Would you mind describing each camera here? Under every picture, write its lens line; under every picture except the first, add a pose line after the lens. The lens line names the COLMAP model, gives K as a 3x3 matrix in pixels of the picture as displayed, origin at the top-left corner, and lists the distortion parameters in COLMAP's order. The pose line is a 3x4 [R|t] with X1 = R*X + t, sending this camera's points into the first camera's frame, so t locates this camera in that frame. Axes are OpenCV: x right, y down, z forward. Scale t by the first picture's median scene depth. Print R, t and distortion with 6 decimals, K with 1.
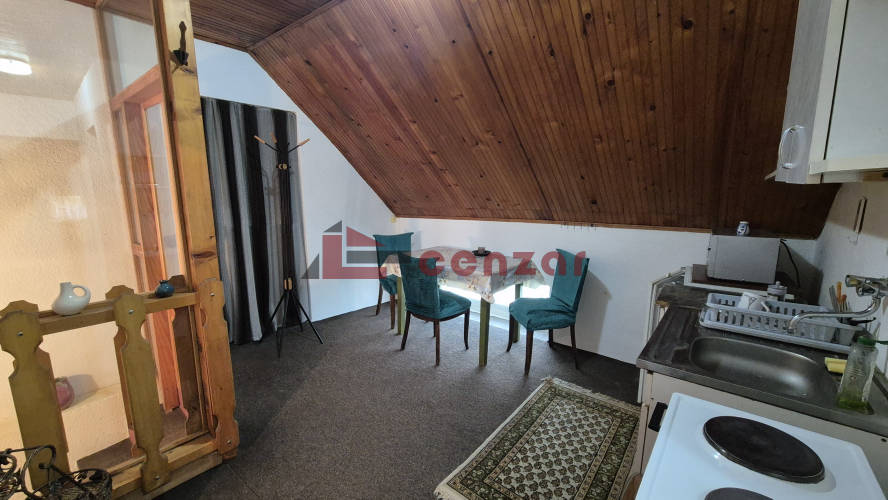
lens RADIAL K [[361.9, 0, 444.0], [0, 361.9, 250.0], [0, 0, 1]] dist [-0.001688, -0.000157]
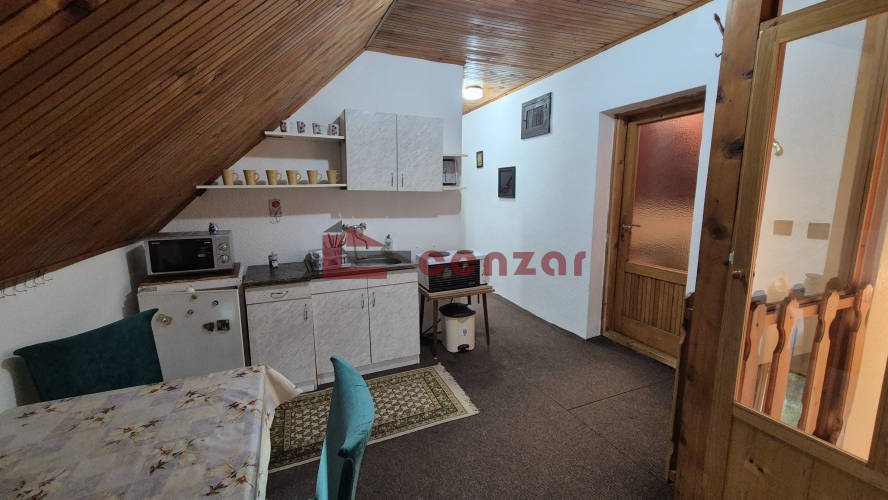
lens RADIAL K [[361.9, 0, 444.0], [0, 361.9, 250.0], [0, 0, 1]] dist [-0.001688, -0.000157]
pose [[-0.878475, -0.070367, 0.472578, -0.343210], [0.087889, 0.948418, 0.304597, -0.232351], [-0.469635, 0.309115, -0.826977, 1.327183]]
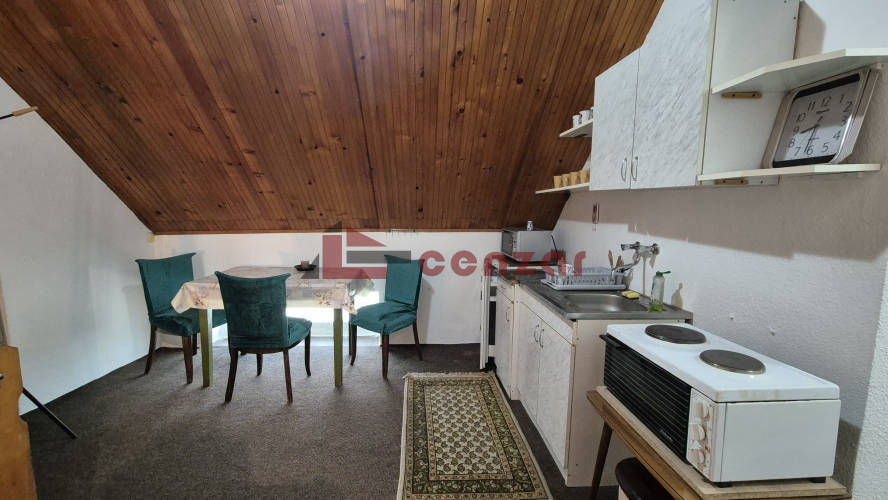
lens RADIAL K [[361.9, 0, 444.0], [0, 361.9, 250.0], [0, 0, 1]] dist [-0.001688, -0.000157]
pose [[0.736292, -0.072799, 0.672736, -0.336361], [0.103653, 0.994596, -0.005818, 0.007911], [-0.668678, 0.074015, 0.739859, 0.123510]]
